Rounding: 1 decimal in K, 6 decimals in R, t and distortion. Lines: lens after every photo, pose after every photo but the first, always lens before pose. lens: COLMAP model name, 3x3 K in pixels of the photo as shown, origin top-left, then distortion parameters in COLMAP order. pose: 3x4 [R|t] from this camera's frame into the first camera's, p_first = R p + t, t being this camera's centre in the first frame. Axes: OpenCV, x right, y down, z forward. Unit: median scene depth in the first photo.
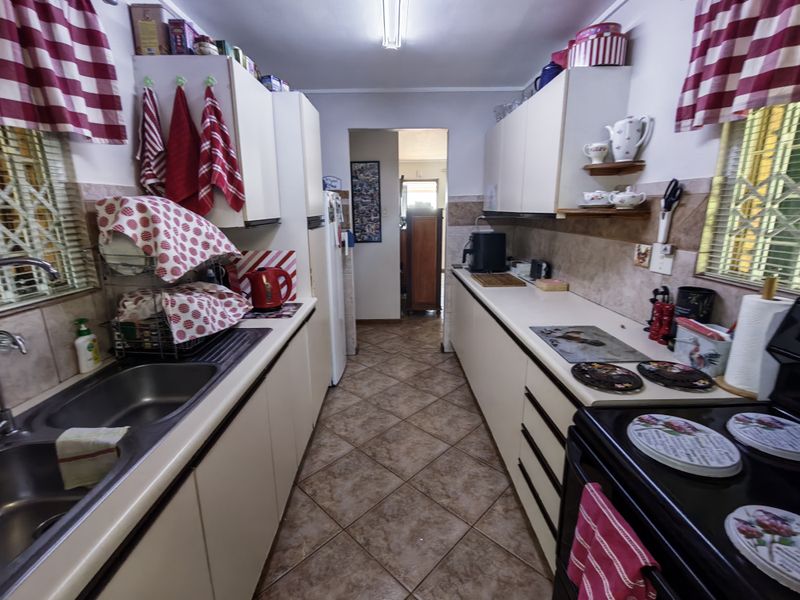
lens RADIAL K [[368.2, 0, 398.1], [0, 368.2, 300.0], [0, 0, 1]] dist [-0.001109, 0.000135]
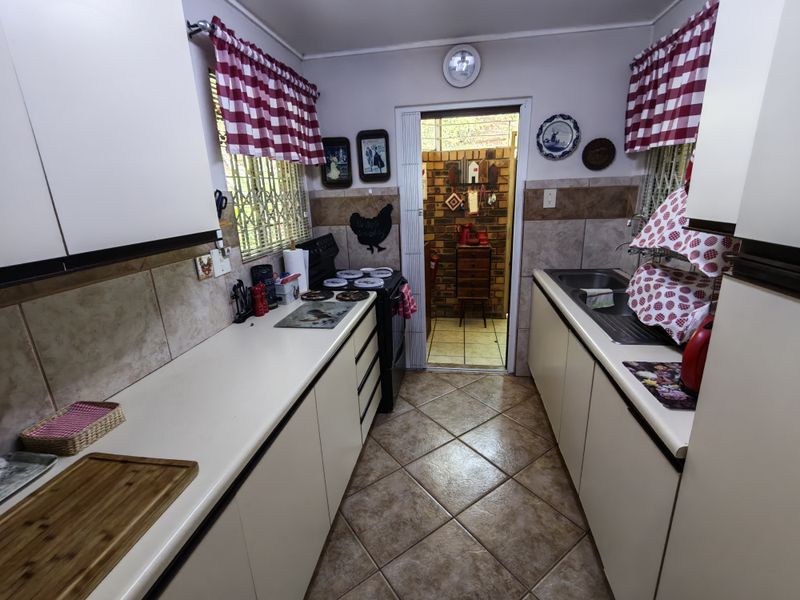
lens RADIAL K [[368.2, 0, 398.1], [0, 368.2, 300.0], [0, 0, 1]] dist [-0.001109, 0.000135]
pose [[-0.983226, -0.003259, 0.182361, -0.005934], [0.090615, 0.858986, 0.503916, -0.513824], [-0.158288, 0.511988, -0.844283, 1.879449]]
